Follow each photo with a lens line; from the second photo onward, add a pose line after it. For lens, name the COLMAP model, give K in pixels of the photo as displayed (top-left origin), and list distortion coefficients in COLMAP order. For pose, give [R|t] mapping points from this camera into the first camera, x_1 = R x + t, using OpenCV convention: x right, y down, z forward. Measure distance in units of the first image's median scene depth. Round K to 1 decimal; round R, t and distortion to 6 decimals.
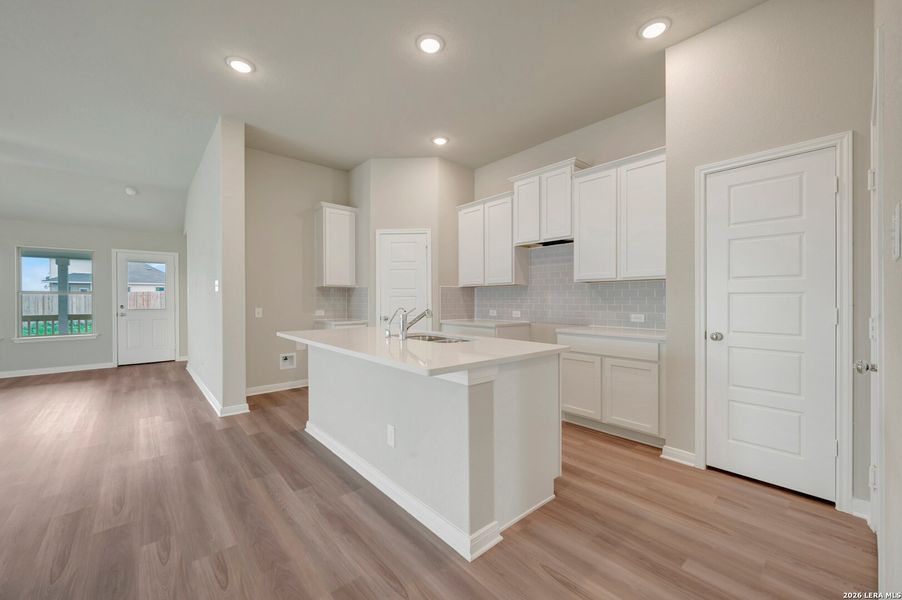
lens RADIAL K [[356.1, 0, 455.2], [0, 356.1, 299.3], [0, 0, 1]] dist [-0.002525, -0.000382]
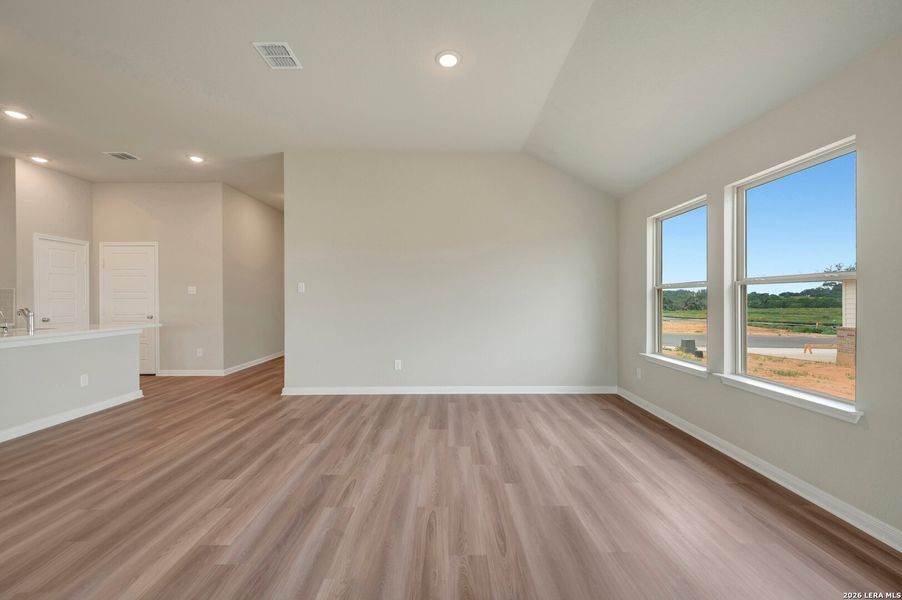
lens RADIAL K [[357.2, 0, 449.0], [0, 357.2, 297.3], [0, 0, 1]] dist [-0.001025, -0.000304]
pose [[-0.749203, 0.008180, 0.662290, -1.472847], [0.006727, 0.999966, -0.004740, -0.000239], [-0.662306, 0.000904, -0.749233, 0.621387]]
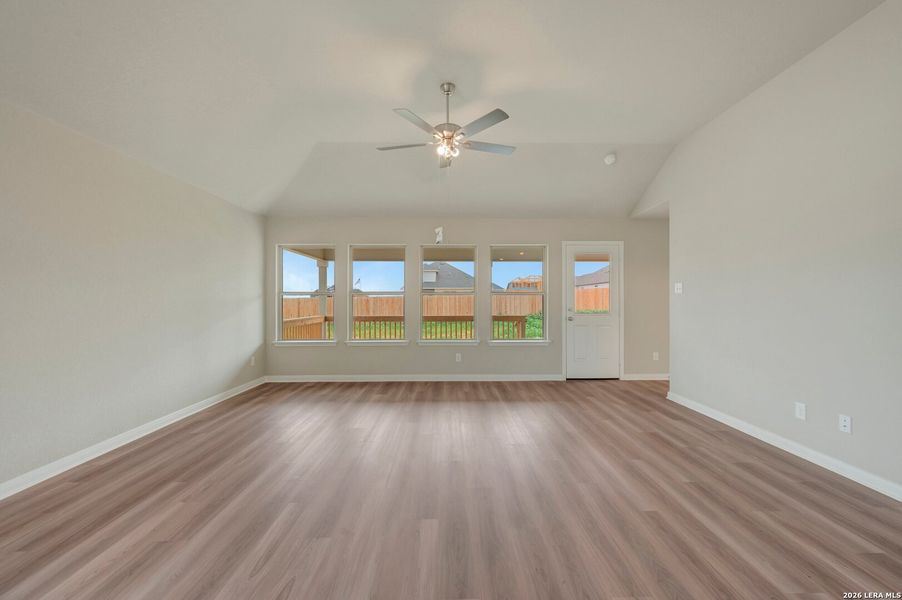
lens RADIAL K [[356.1, 0, 455.2], [0, 356.1, 299.3], [0, 0, 1]] dist [-0.002525, -0.000382]
pose [[0.757164, -0.002211, -0.653221, -0.971703], [-0.000011, 0.999994, -0.003399, -0.000198], [0.653225, 0.002581, 0.757160, 0.290574]]
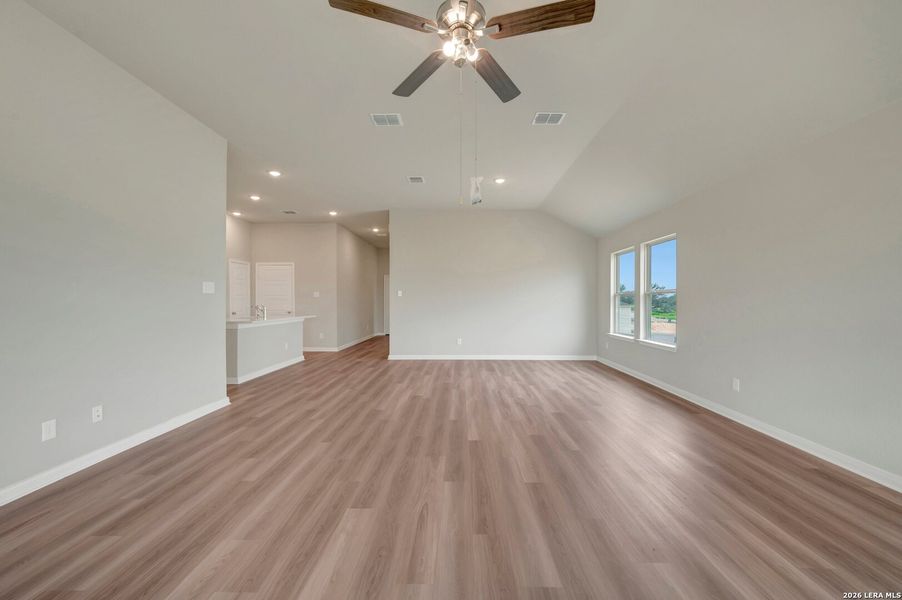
lens RADIAL K [[355.5, 0, 453.3], [0, 355.5, 297.4], [0, 0, 1]] dist [-0.001063, 0.000367]
pose [[-0.731691, 0.011028, 0.681547, -1.827221], [0.003353, 0.999915, -0.012581, 0.004165], [-0.681628, -0.006920, -0.731666, 1.247712]]
